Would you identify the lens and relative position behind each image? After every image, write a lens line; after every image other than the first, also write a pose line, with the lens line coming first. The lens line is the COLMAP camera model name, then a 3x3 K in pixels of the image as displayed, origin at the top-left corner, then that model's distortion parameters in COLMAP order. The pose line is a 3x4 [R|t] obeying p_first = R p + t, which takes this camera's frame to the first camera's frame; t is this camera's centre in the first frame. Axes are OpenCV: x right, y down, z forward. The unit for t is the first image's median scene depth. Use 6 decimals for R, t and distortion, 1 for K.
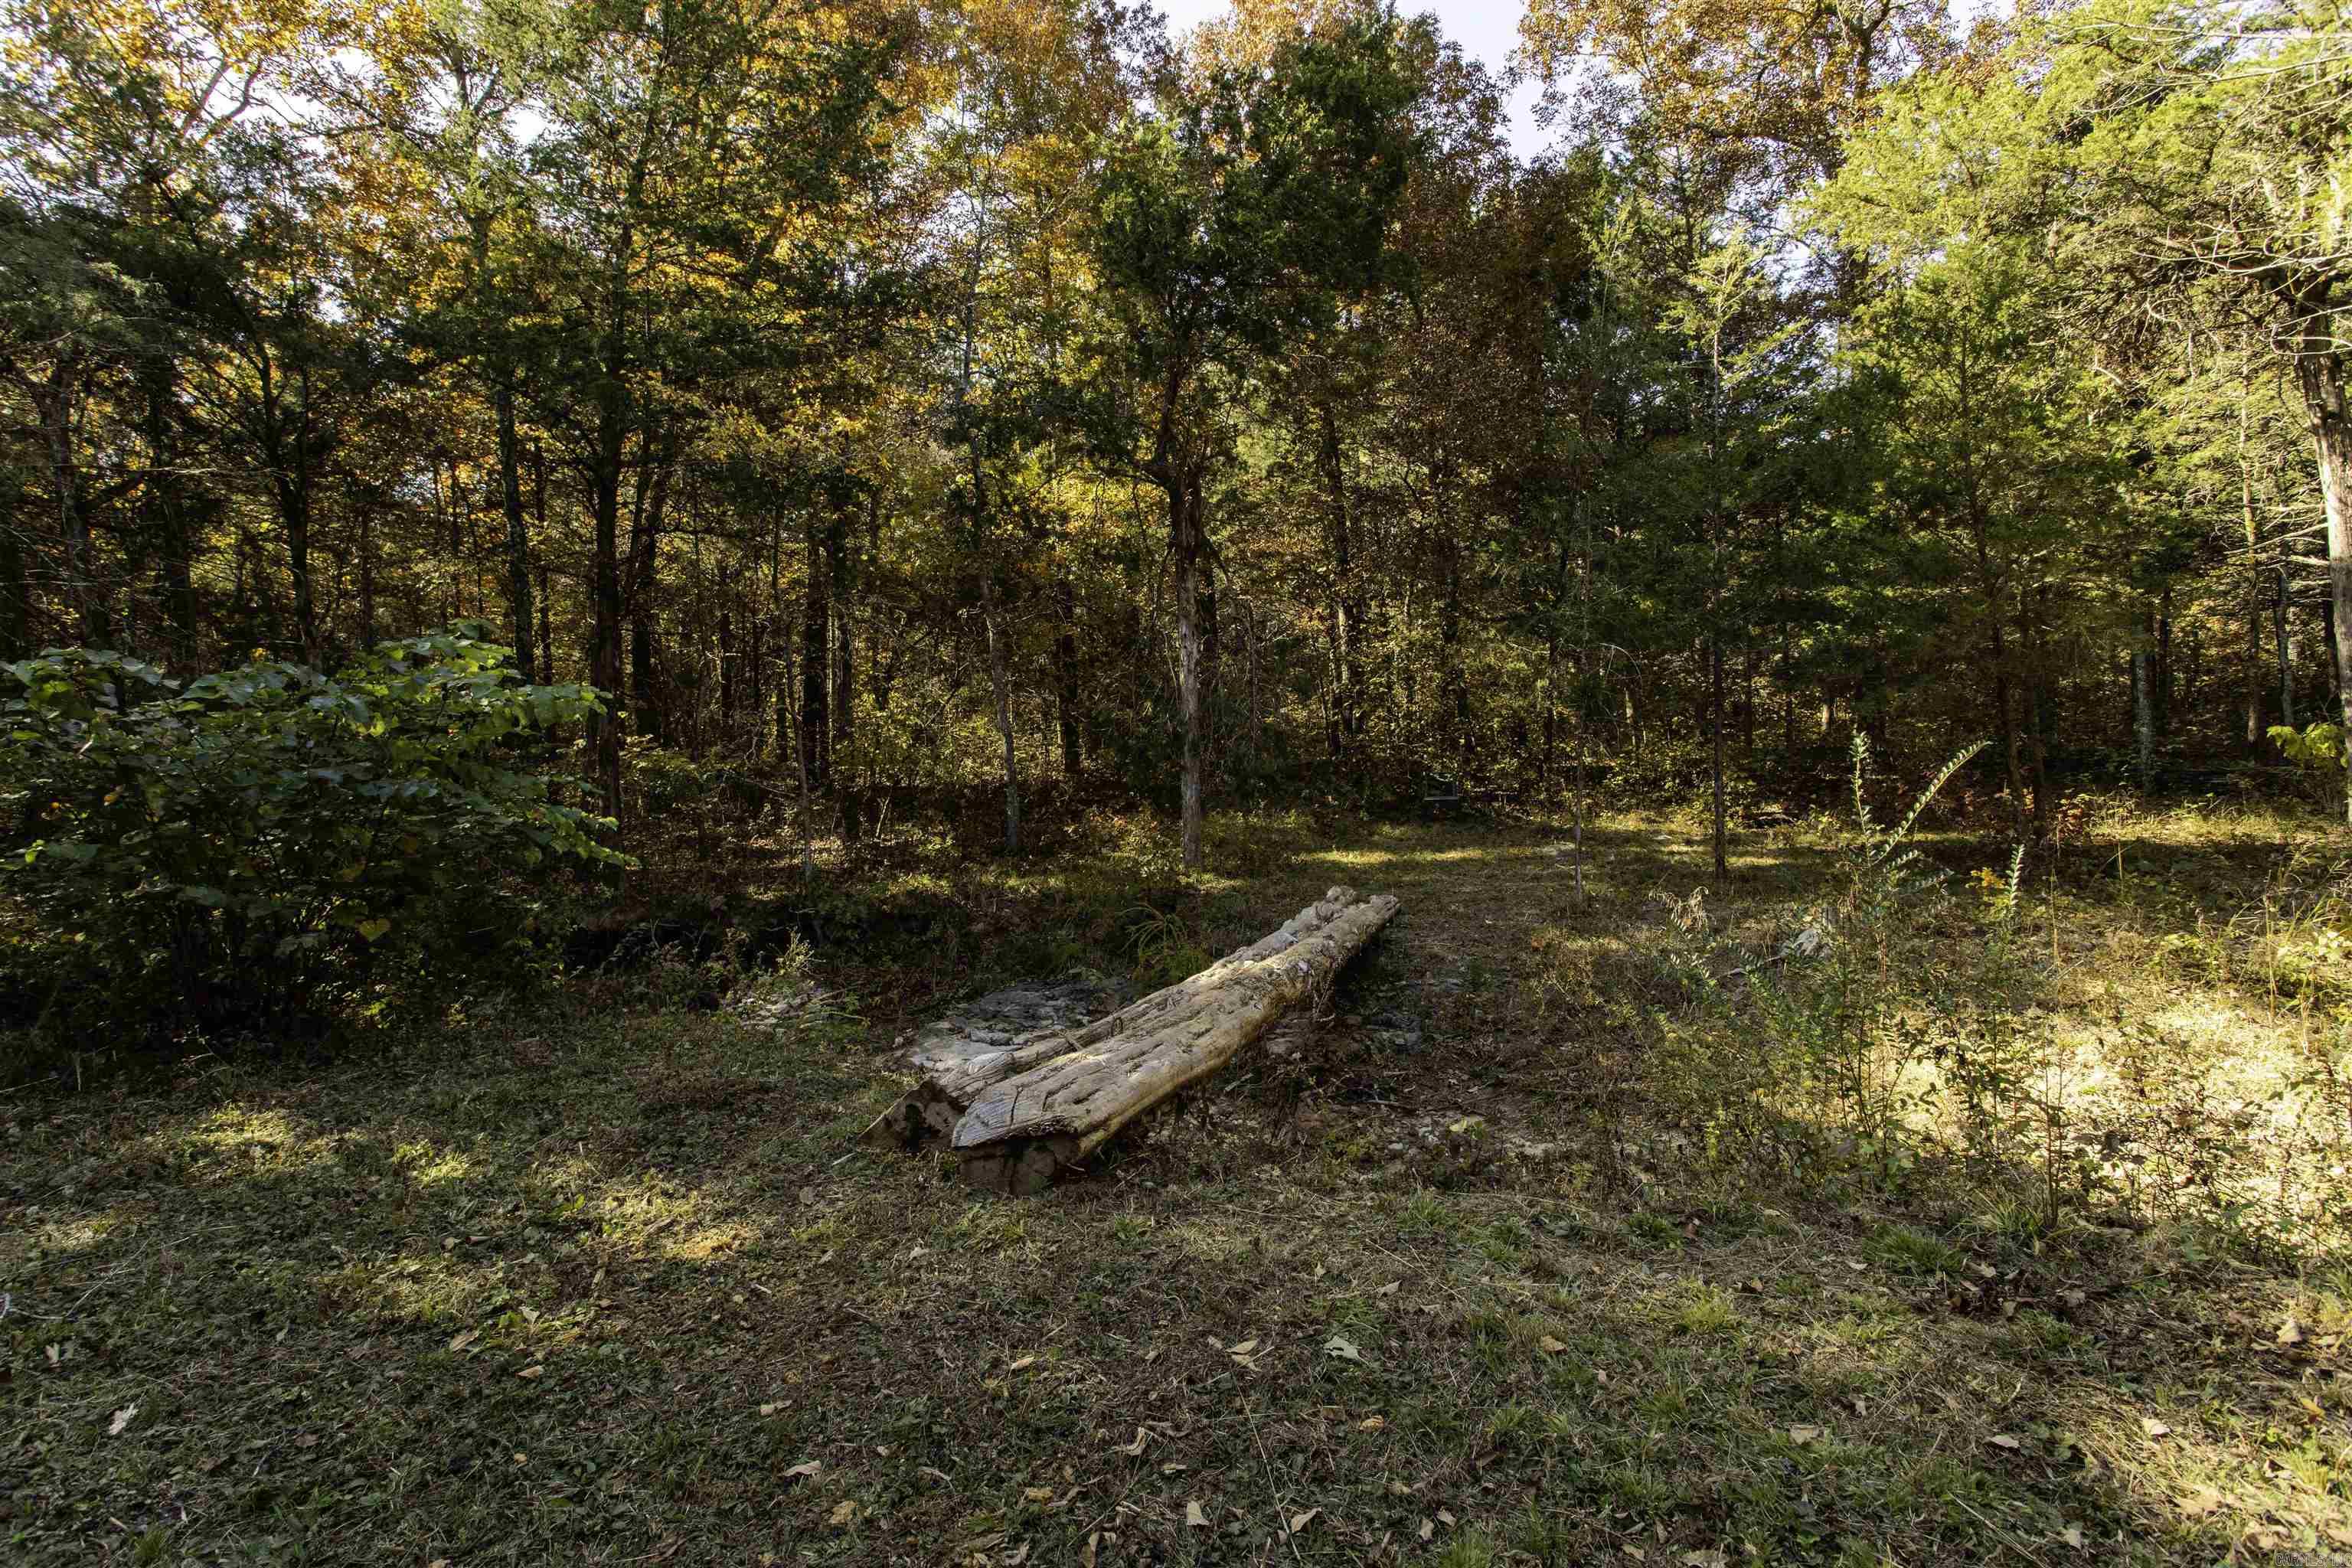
lens RADIAL K [[1172.6, 0, 1161.6], [0, 1172.6, 767.0], [0, 0, 1]] dist [0.008445, -0.000637]
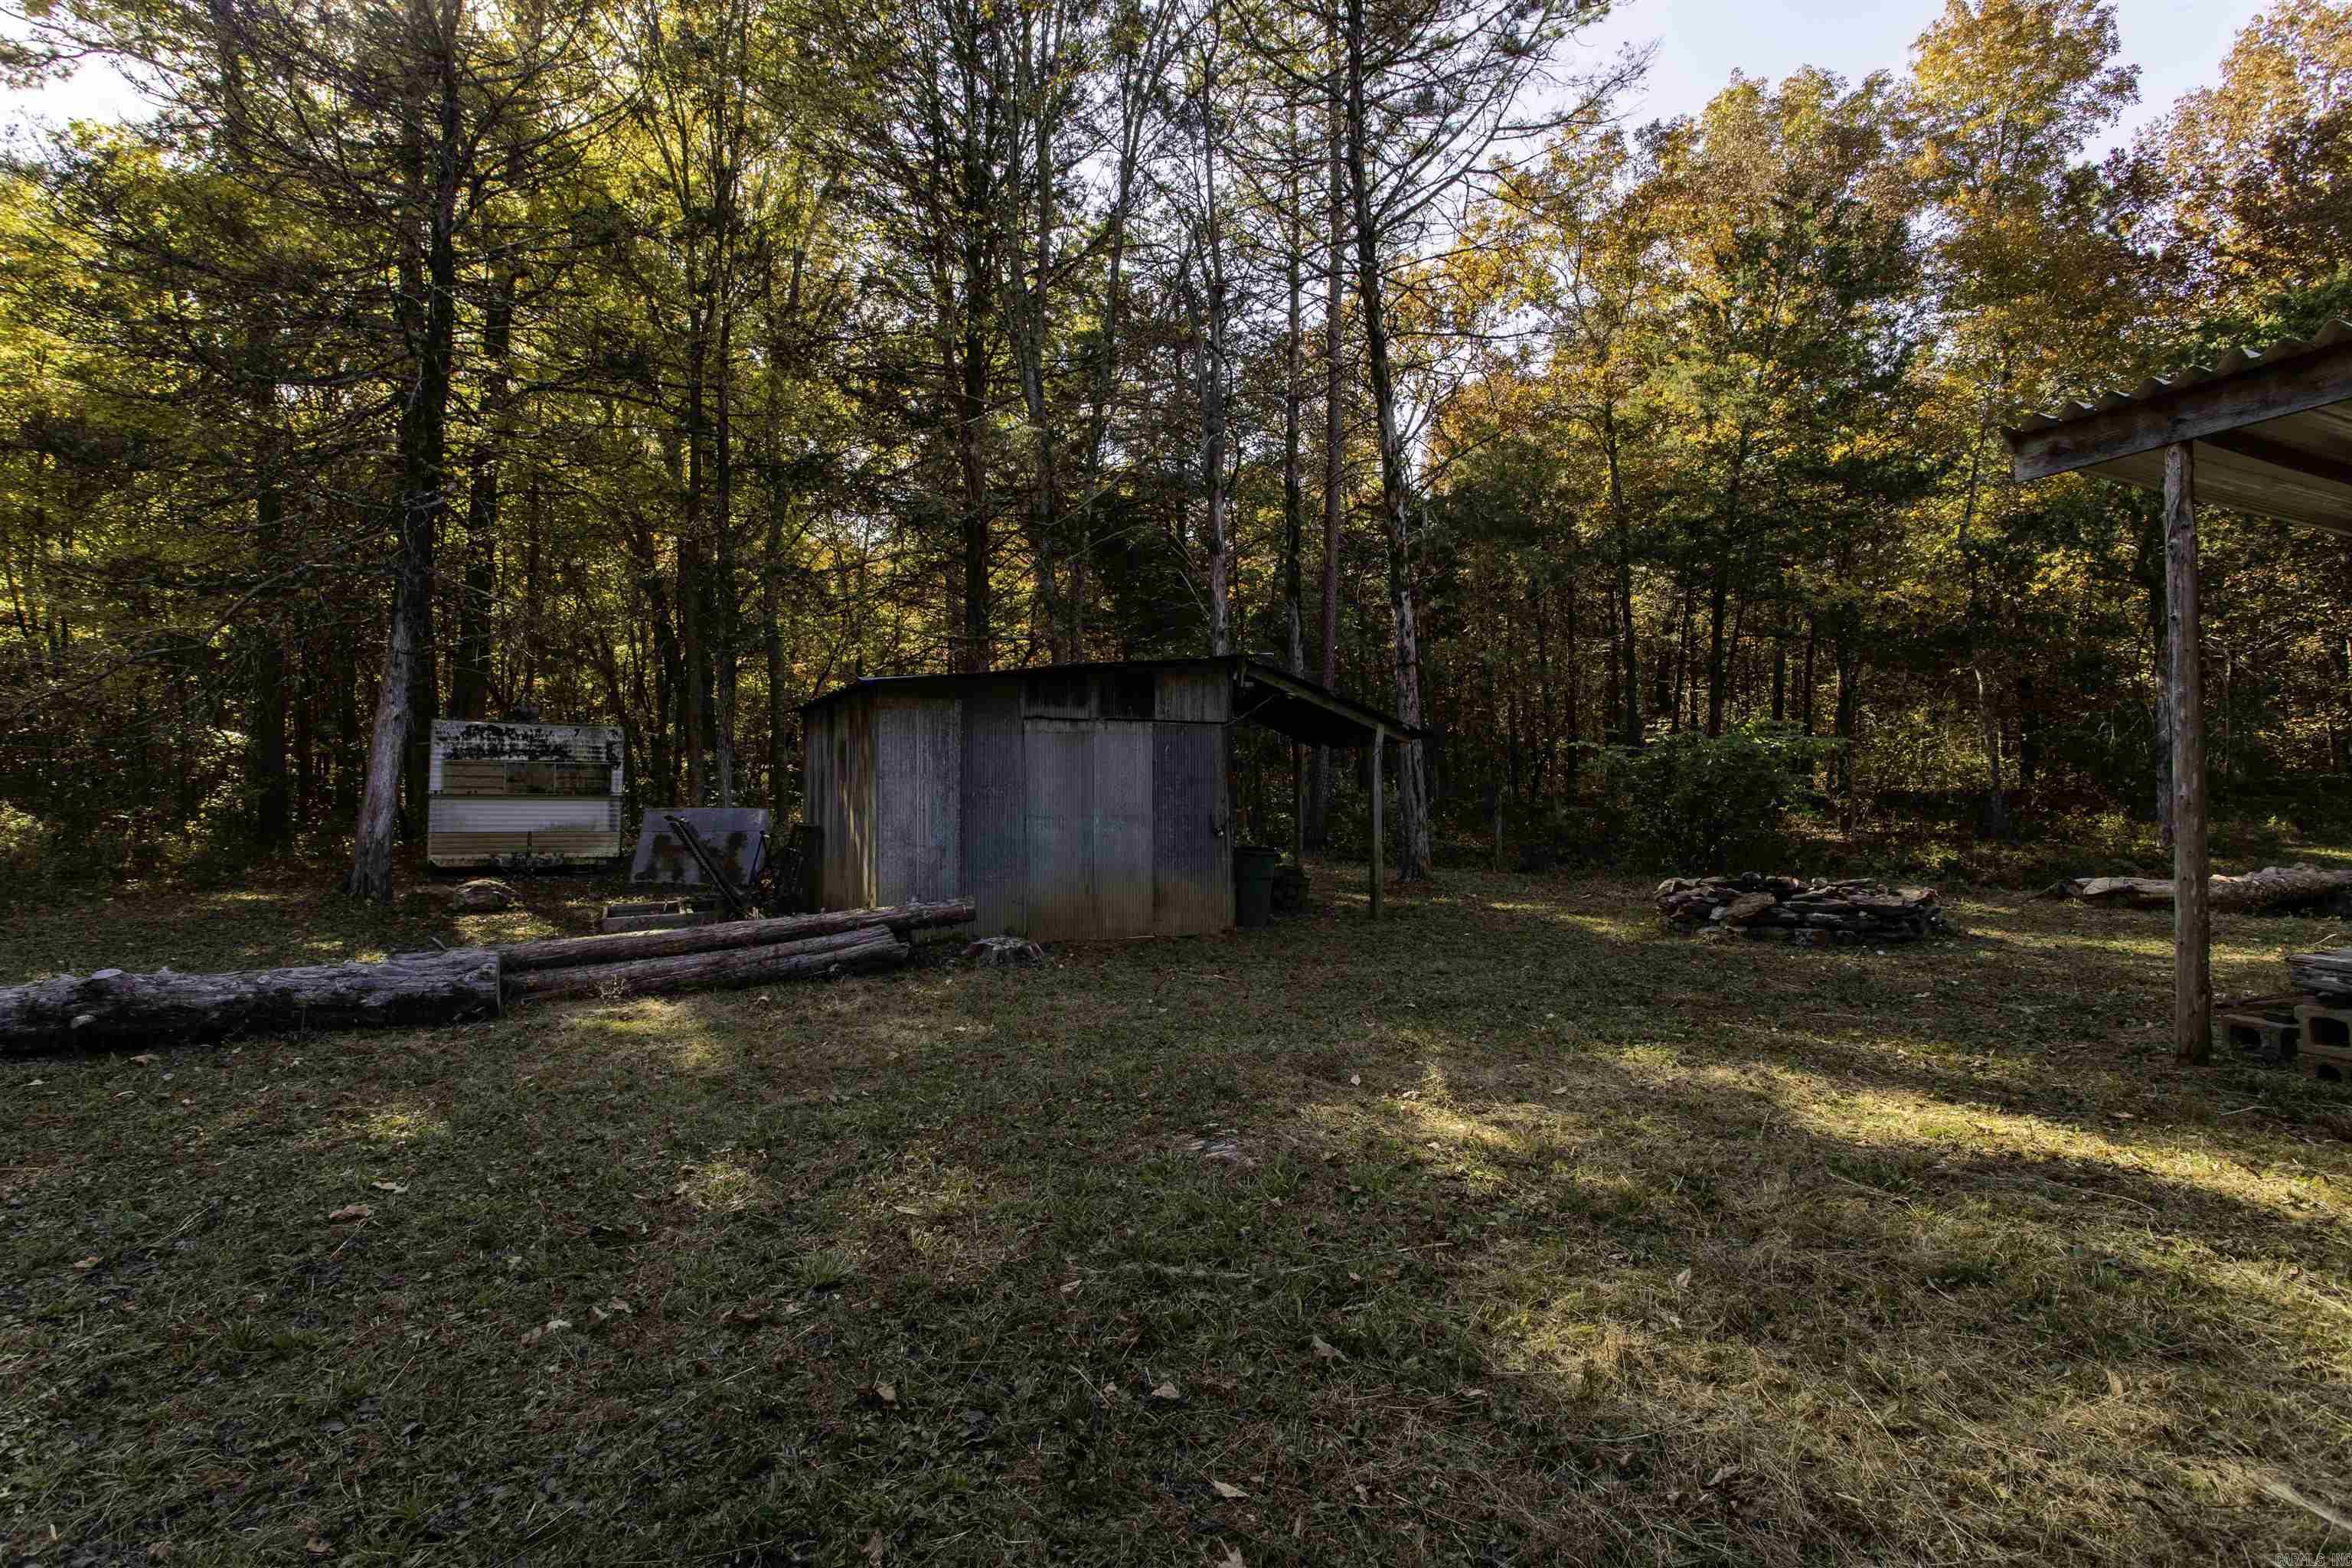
lens RADIAL K [[1172.6, 0, 1161.6], [0, 1172.6, 767.0], [0, 0, 1]] dist [0.008445, -0.000637]
pose [[0.787683, 0.010840, -0.615986, -0.051750], [-0.017354, 0.999839, -0.004596, 0.012557], [0.615837, 0.014311, 0.787744, -0.815726]]
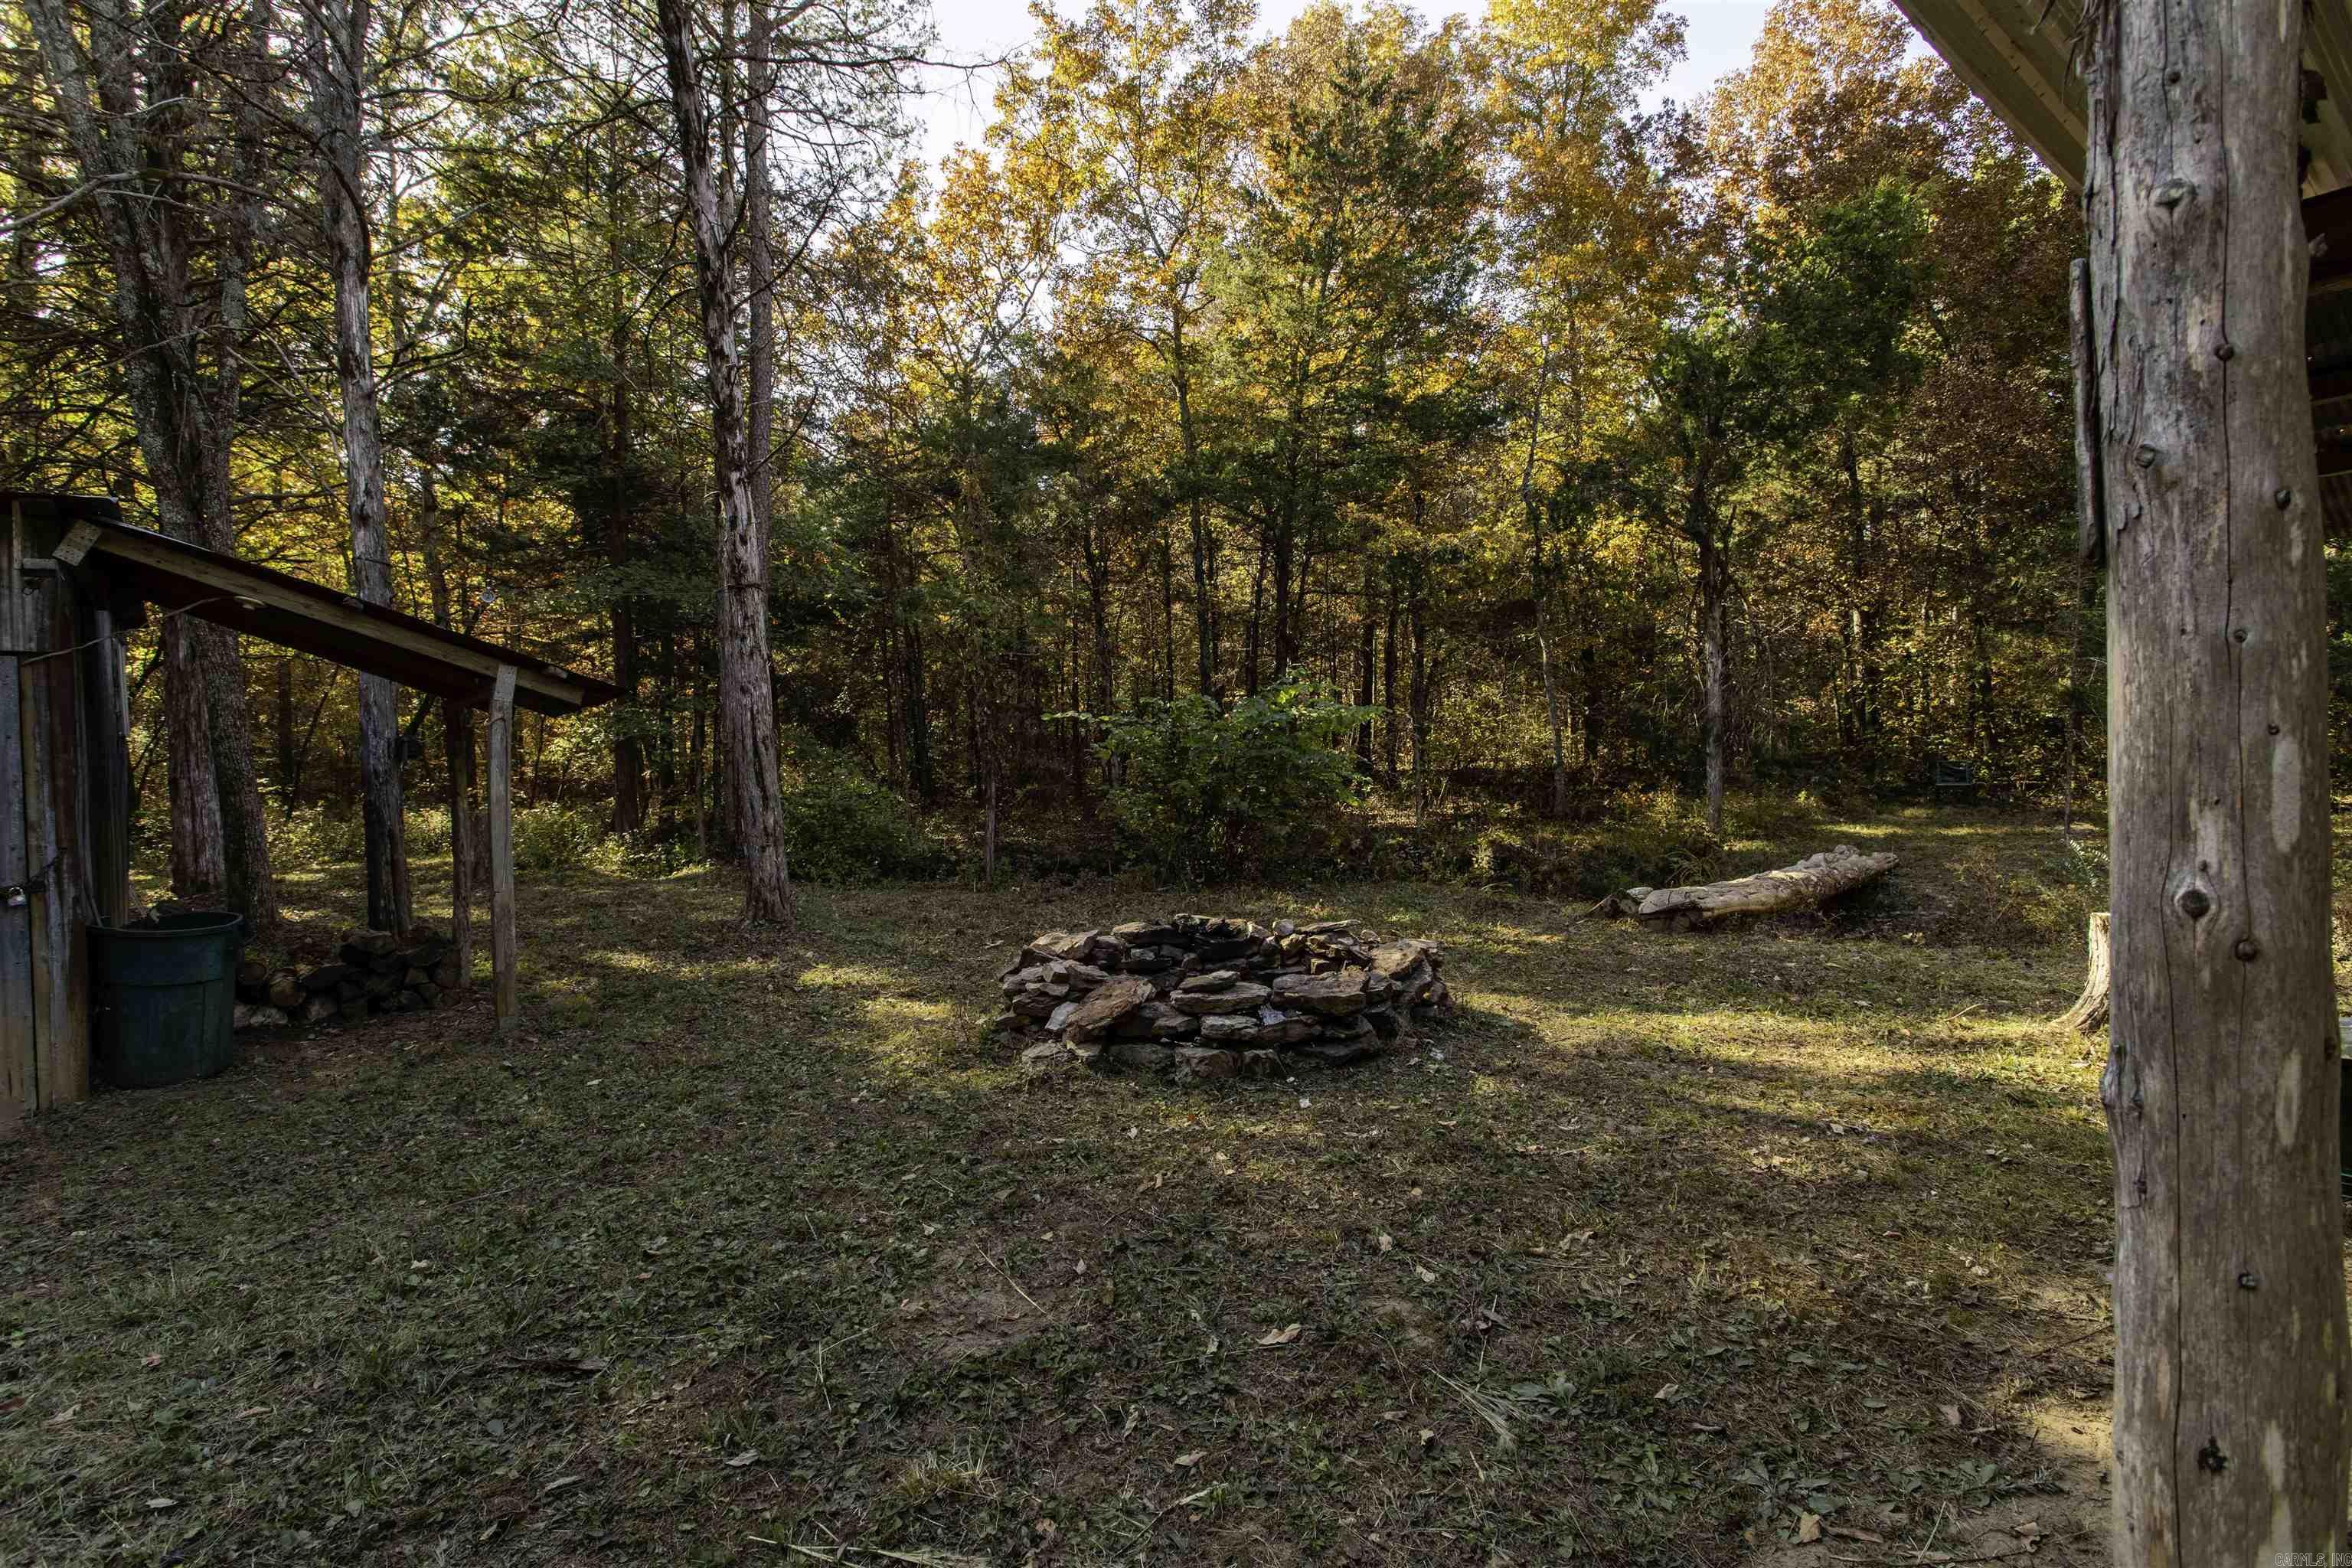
lens RADIAL K [[1167.9, 0, 1166.4], [0, 1167.9, 762.2], [0, 0, 1]] dist [0.007976, 0.000827]
pose [[0.927168, 0.010201, -0.374507, -0.051320], [-0.009115, 0.999948, 0.004669, 0.007698], [0.374535, -0.000915, 0.927212, -0.407744]]
